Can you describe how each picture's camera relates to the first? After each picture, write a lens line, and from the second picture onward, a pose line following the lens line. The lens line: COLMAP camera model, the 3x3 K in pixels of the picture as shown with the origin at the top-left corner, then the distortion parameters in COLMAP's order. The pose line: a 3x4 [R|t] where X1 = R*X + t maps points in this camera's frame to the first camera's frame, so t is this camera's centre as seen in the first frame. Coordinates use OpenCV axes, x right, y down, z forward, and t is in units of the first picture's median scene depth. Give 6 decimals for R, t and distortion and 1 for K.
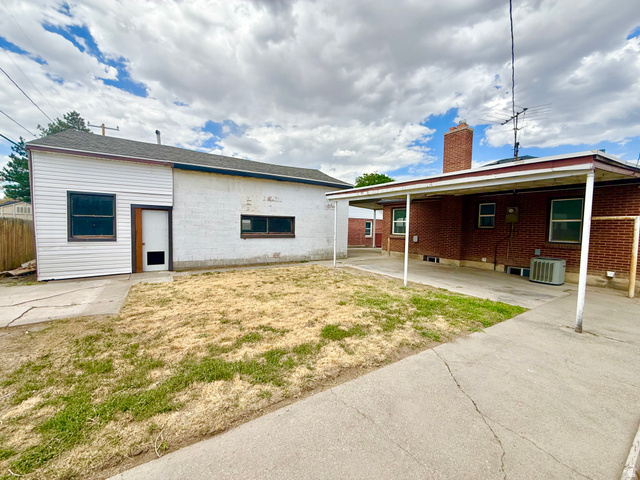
lens RADIAL K [[257.2, 0, 319.2], [0, 257.2, 239.3], [0, 0, 1]] dist [0.001725, -0.000998]
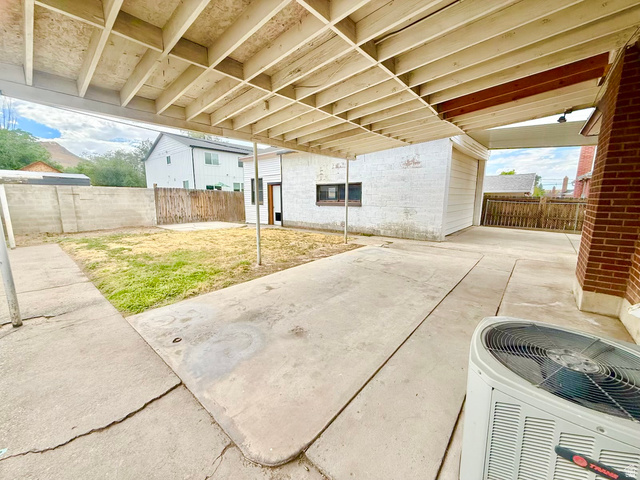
lens RADIAL K [[257.2, 0, 317.2], [0, 257.2, 239.5], [0, 0, 1]] dist [0.001725, -0.000998]
pose [[0.295685, 0.136698, -0.945454, 0.778792], [-0.044474, 0.990605, 0.129317, -0.001361], [0.954250, 0.003811, 0.298987, 0.655055]]
